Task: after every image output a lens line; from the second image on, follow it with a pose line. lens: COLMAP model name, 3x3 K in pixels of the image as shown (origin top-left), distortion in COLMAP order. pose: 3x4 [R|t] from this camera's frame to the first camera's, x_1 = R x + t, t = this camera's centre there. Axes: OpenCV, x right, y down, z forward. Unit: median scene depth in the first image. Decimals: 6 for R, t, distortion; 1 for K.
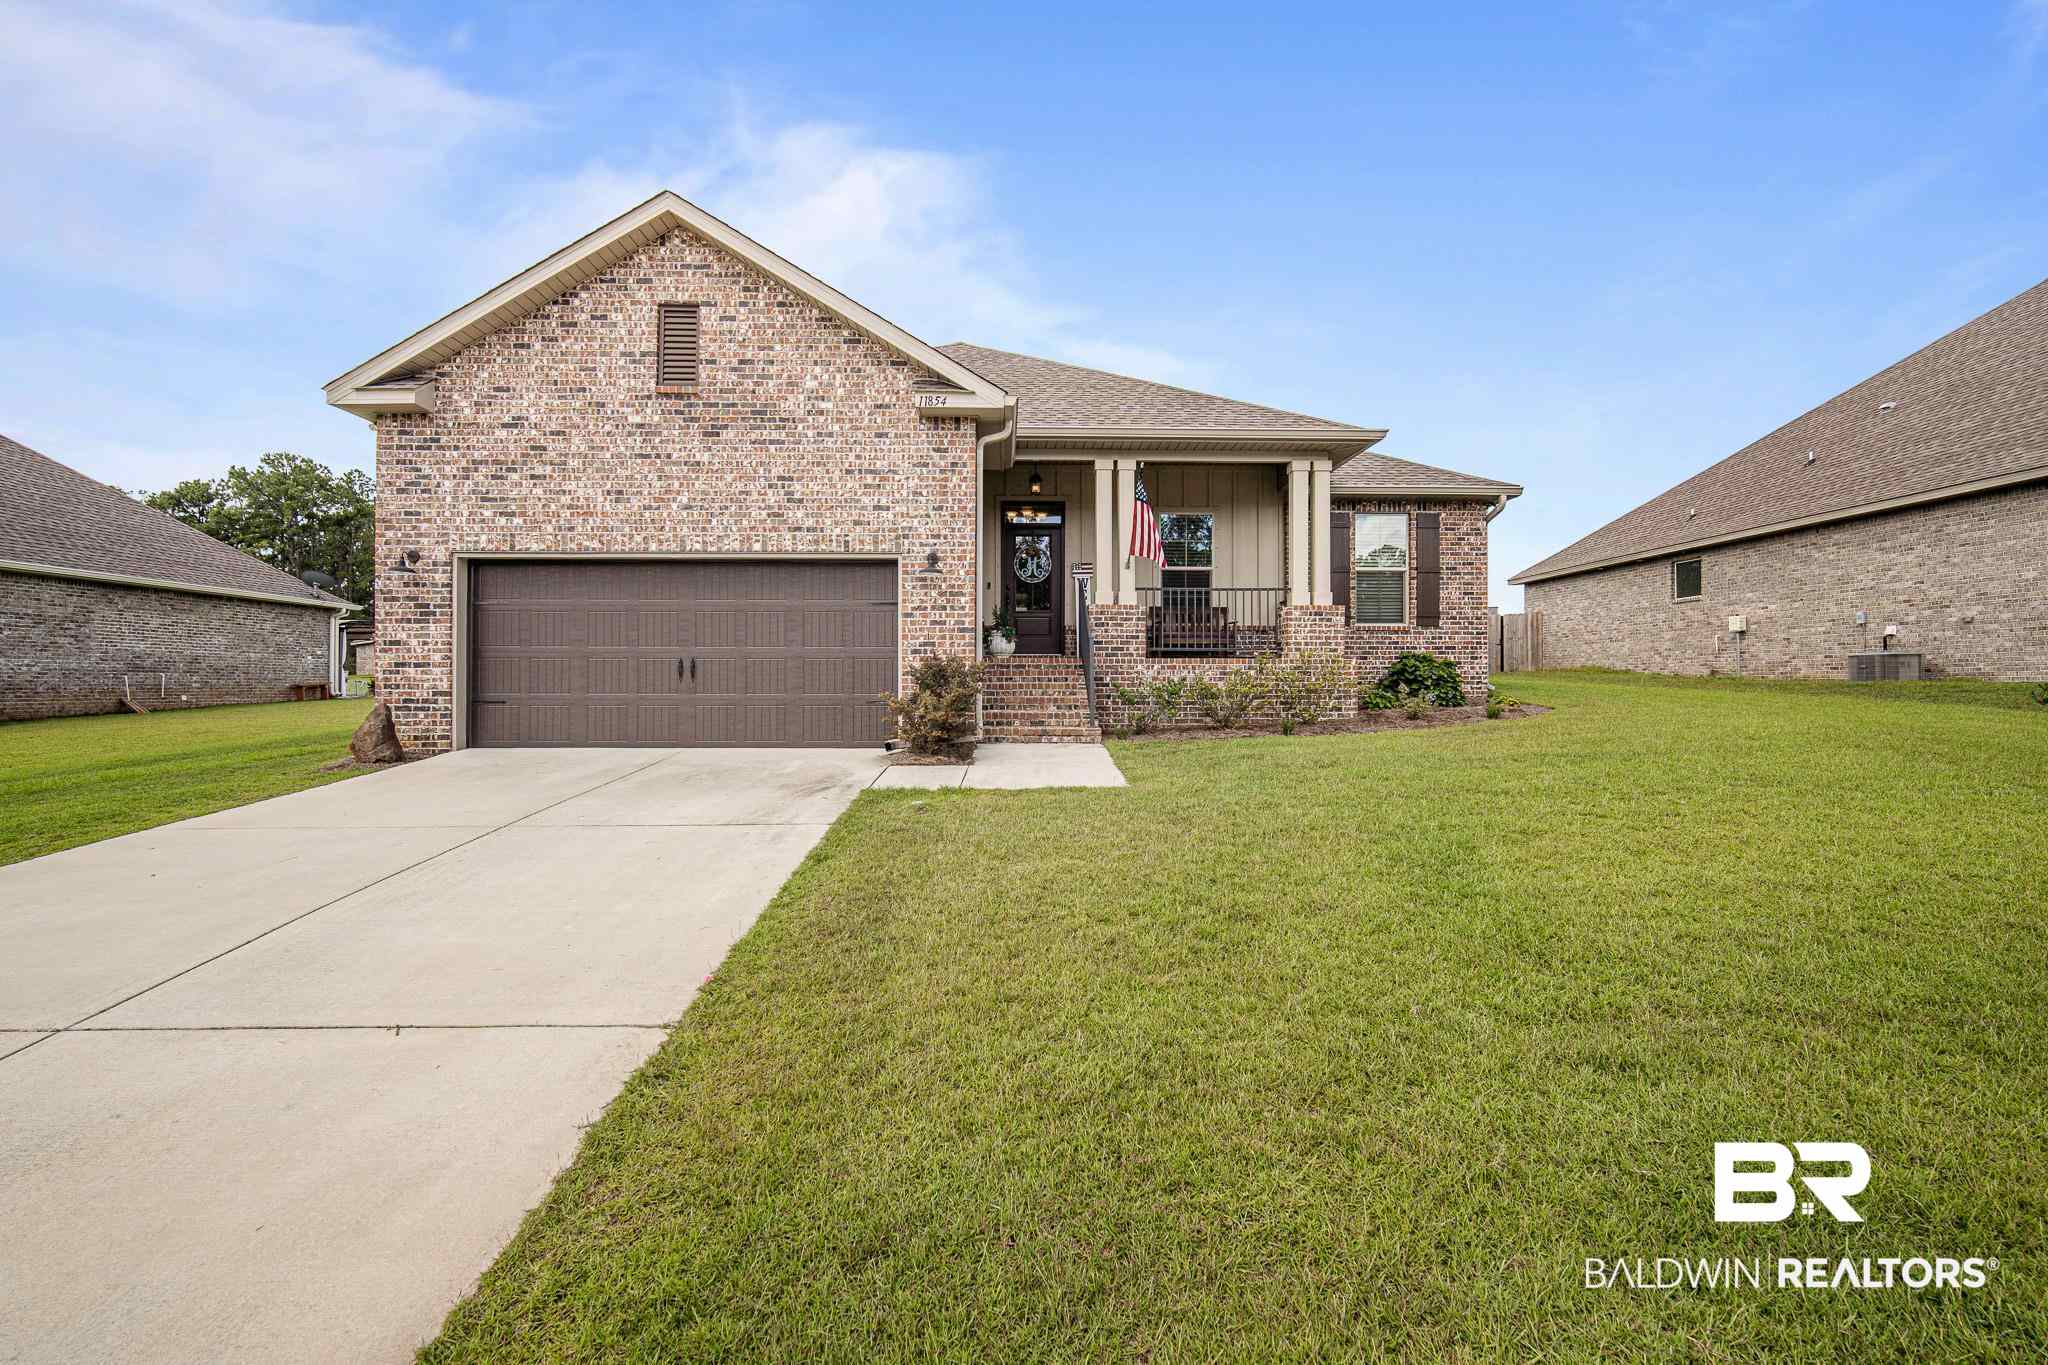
lens RADIAL K [[894.1, 0, 1022.1], [0, 894.1, 682.7], [0, 0, 1]] dist [-0.007544, 0.000268]
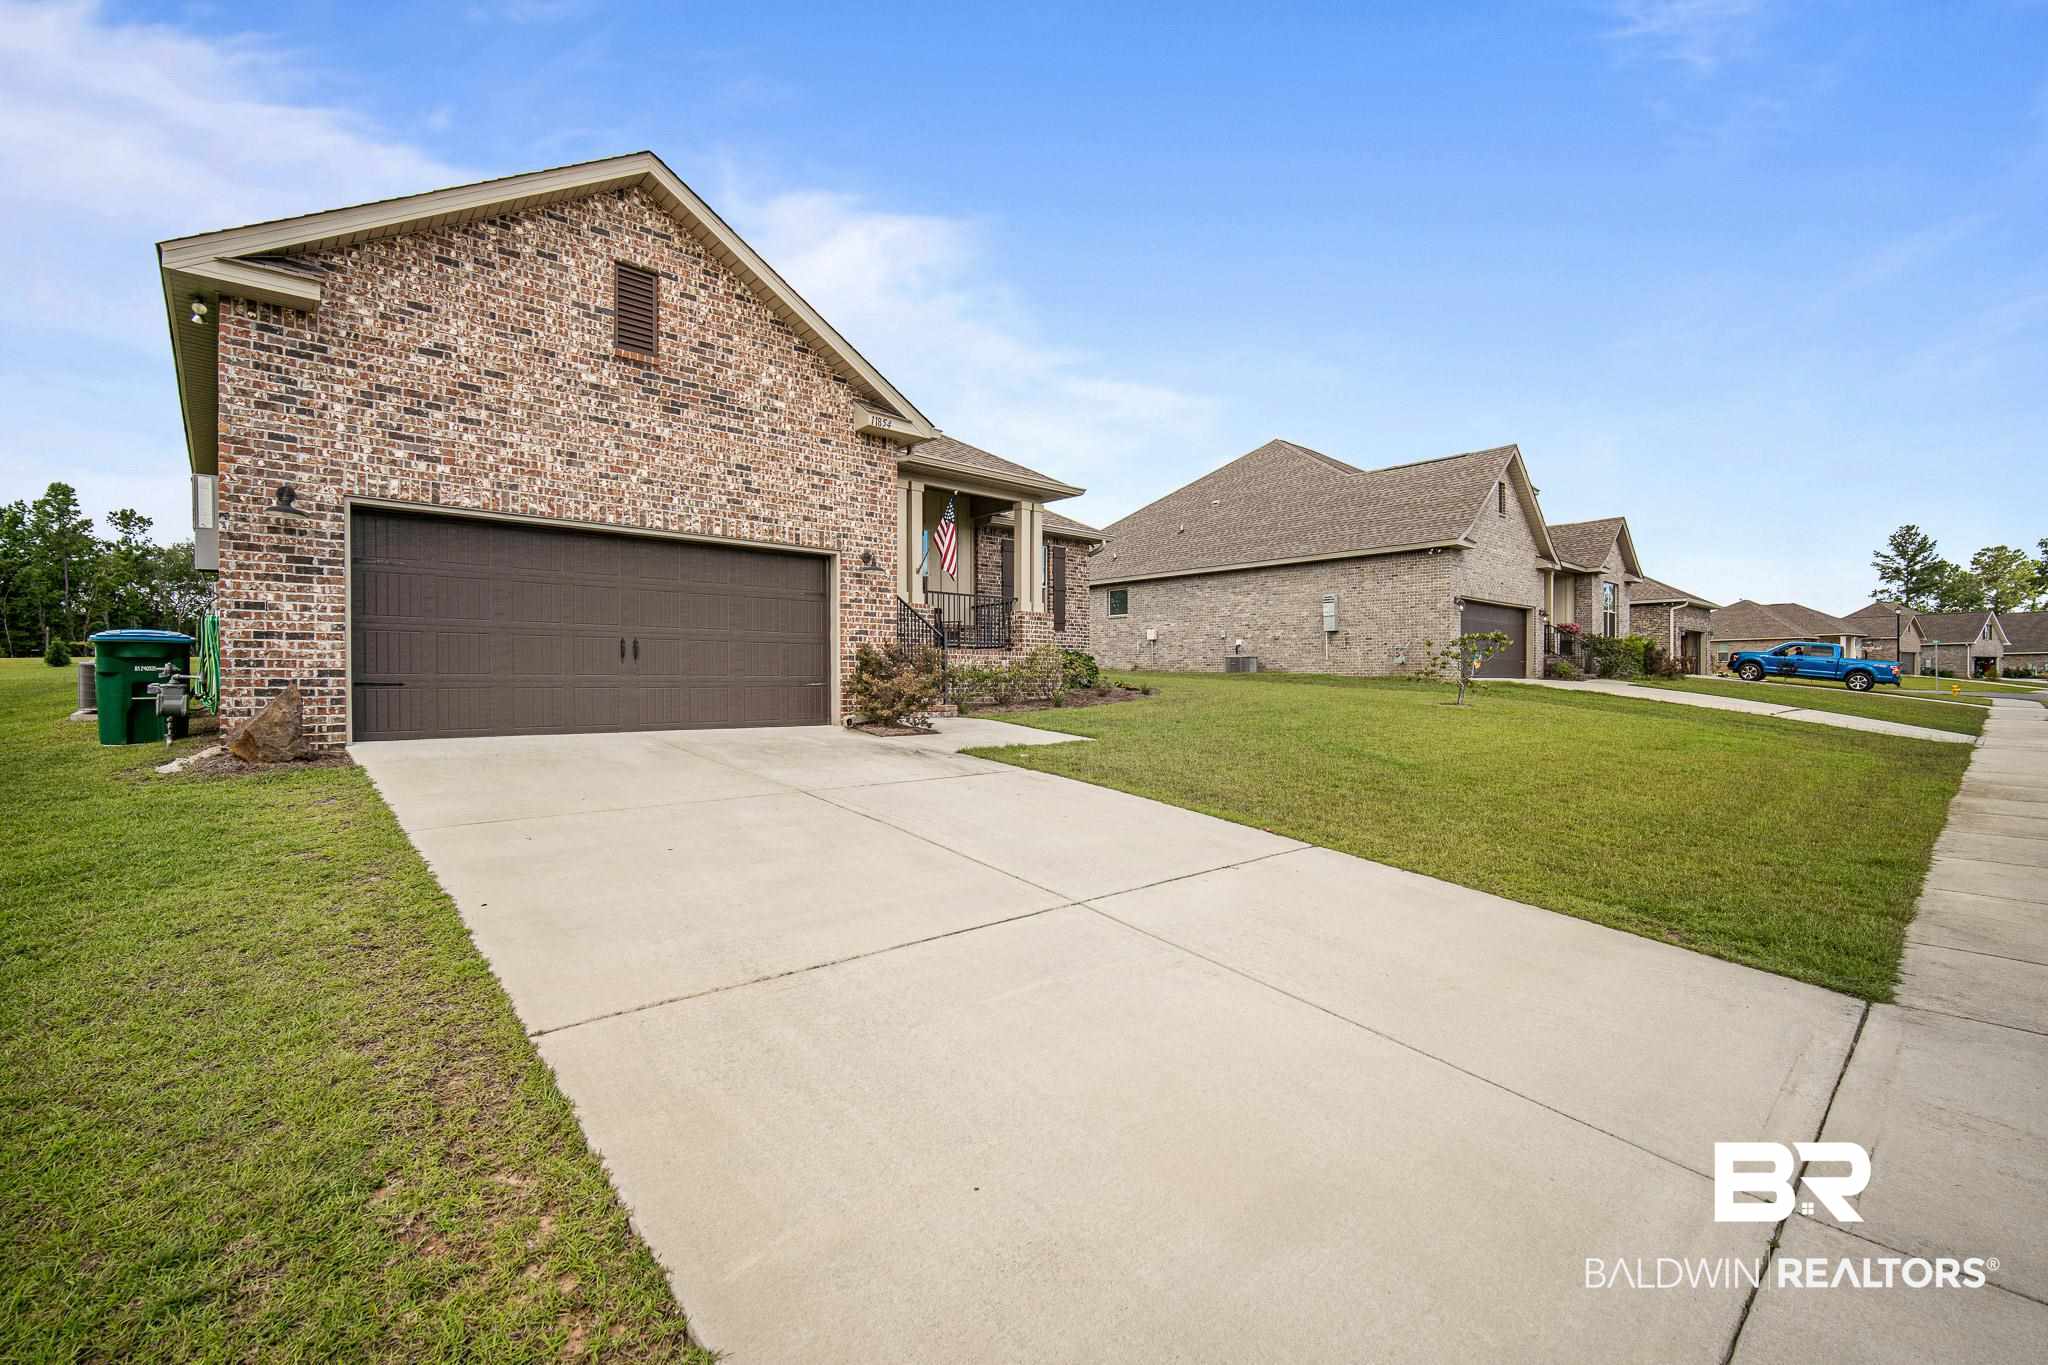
lens RADIAL K [[894.1, 0, 1028.6], [0, 894.1, 684.3], [0, 0, 1]] dist [-0.007544, 0.000268]
pose [[0.753506, -0.001966, 0.657438, -0.697277], [-0.004460, 0.999957, 0.008102, 0.012681], [-0.657426, -0.009037, 0.753465, 0.001022]]
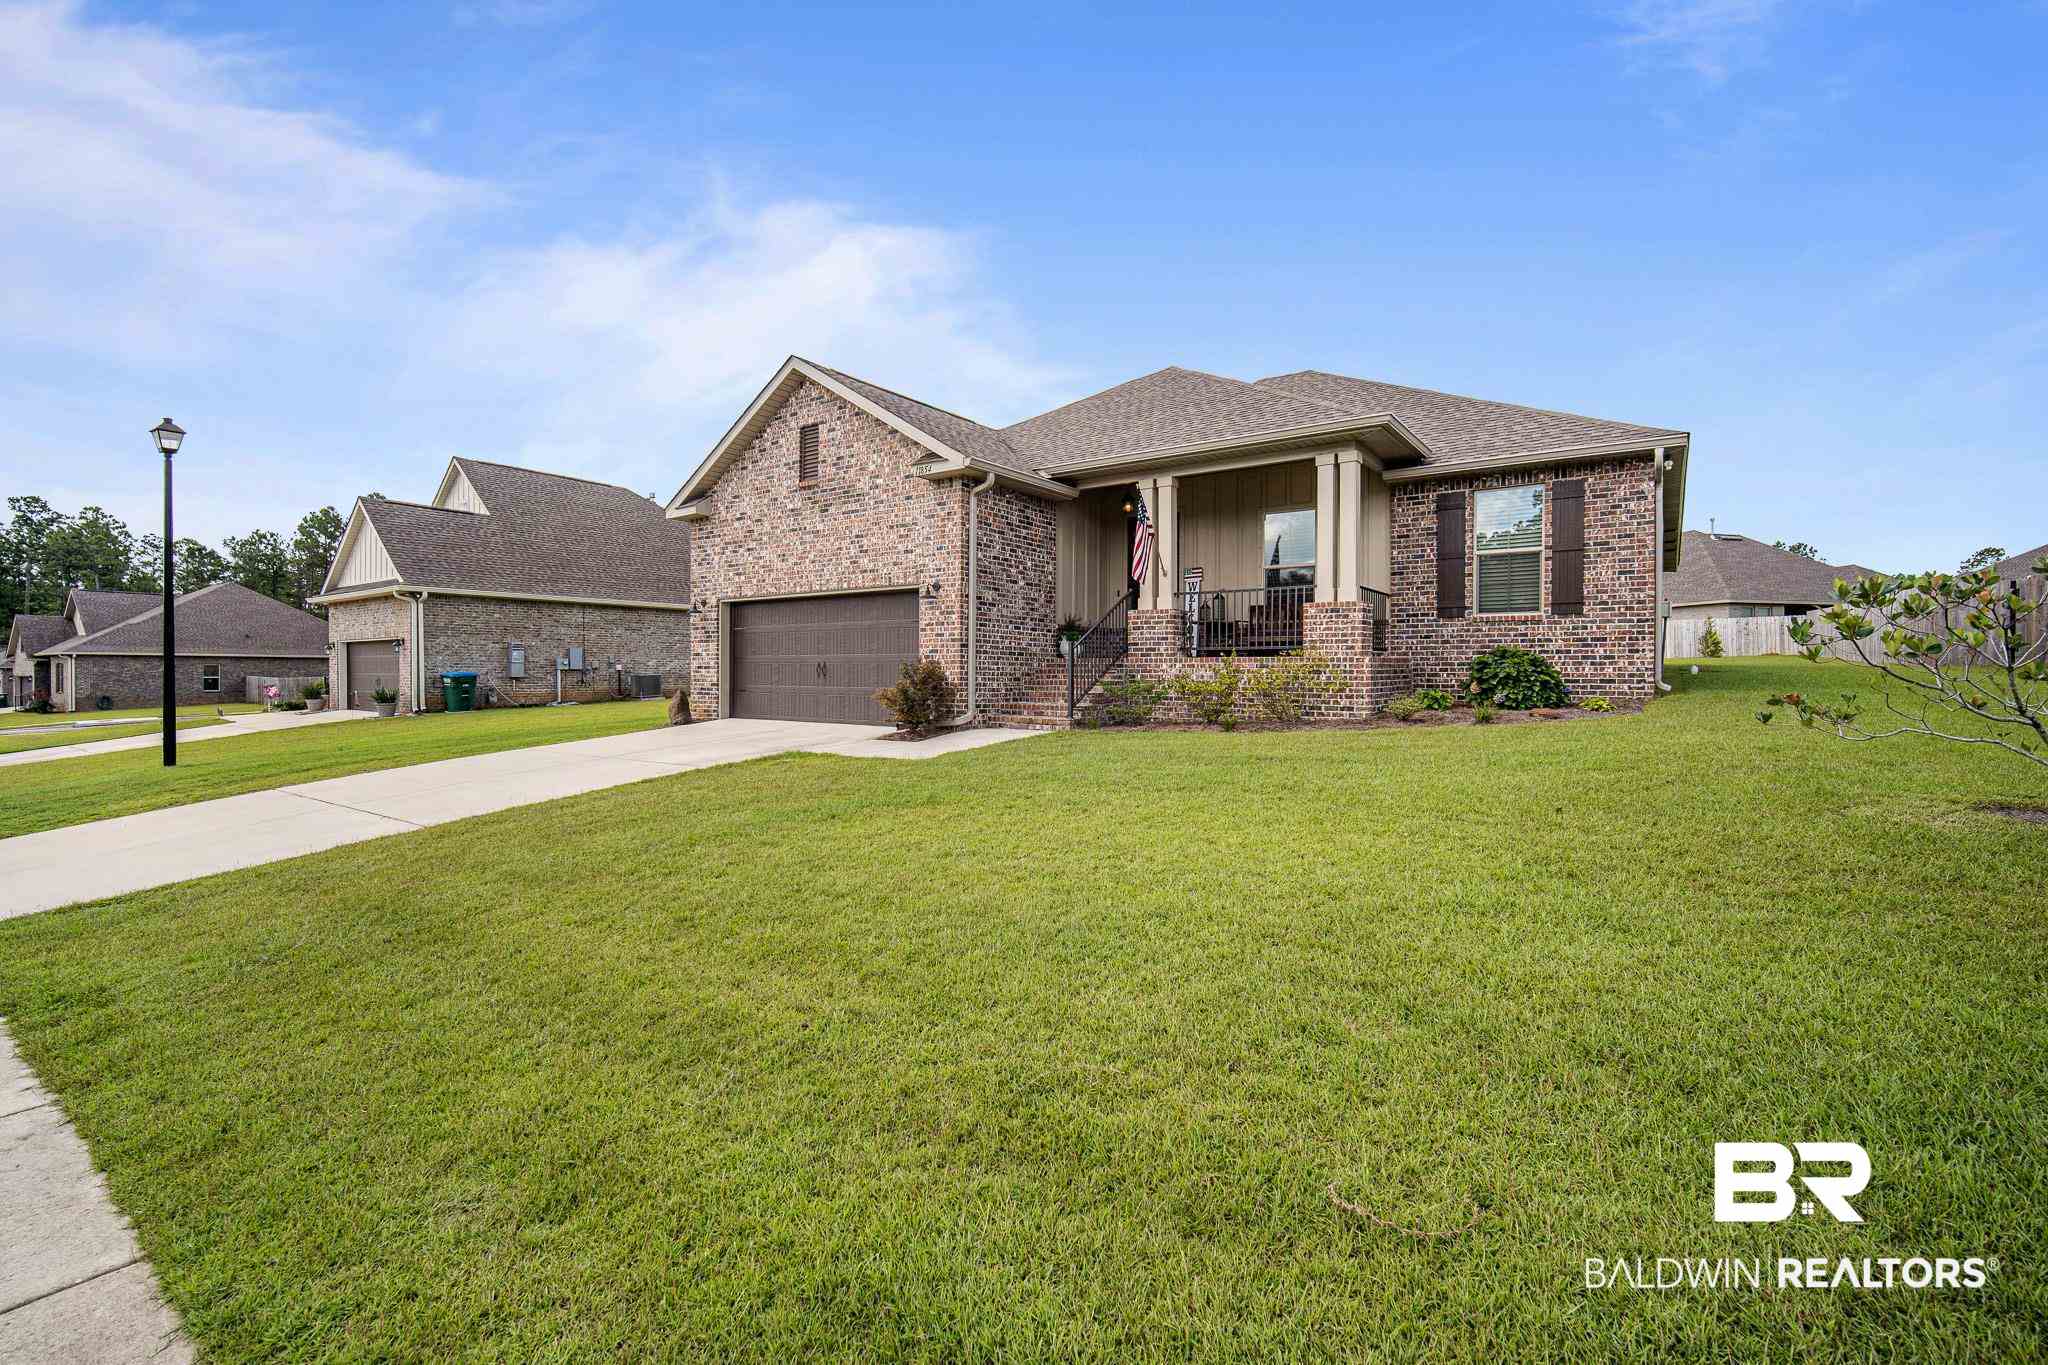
lens RADIAL K [[894.1, 0, 1024.0], [0, 894.1, 683.4], [0, 0, 1]] dist [-0.007544, 0.000268]
pose [[0.797001, 0.008965, -0.603912, 0.809254], [-0.000173, 0.999893, 0.014615, -0.014682], [0.603978, -0.011544, 0.796917, 0.019131]]
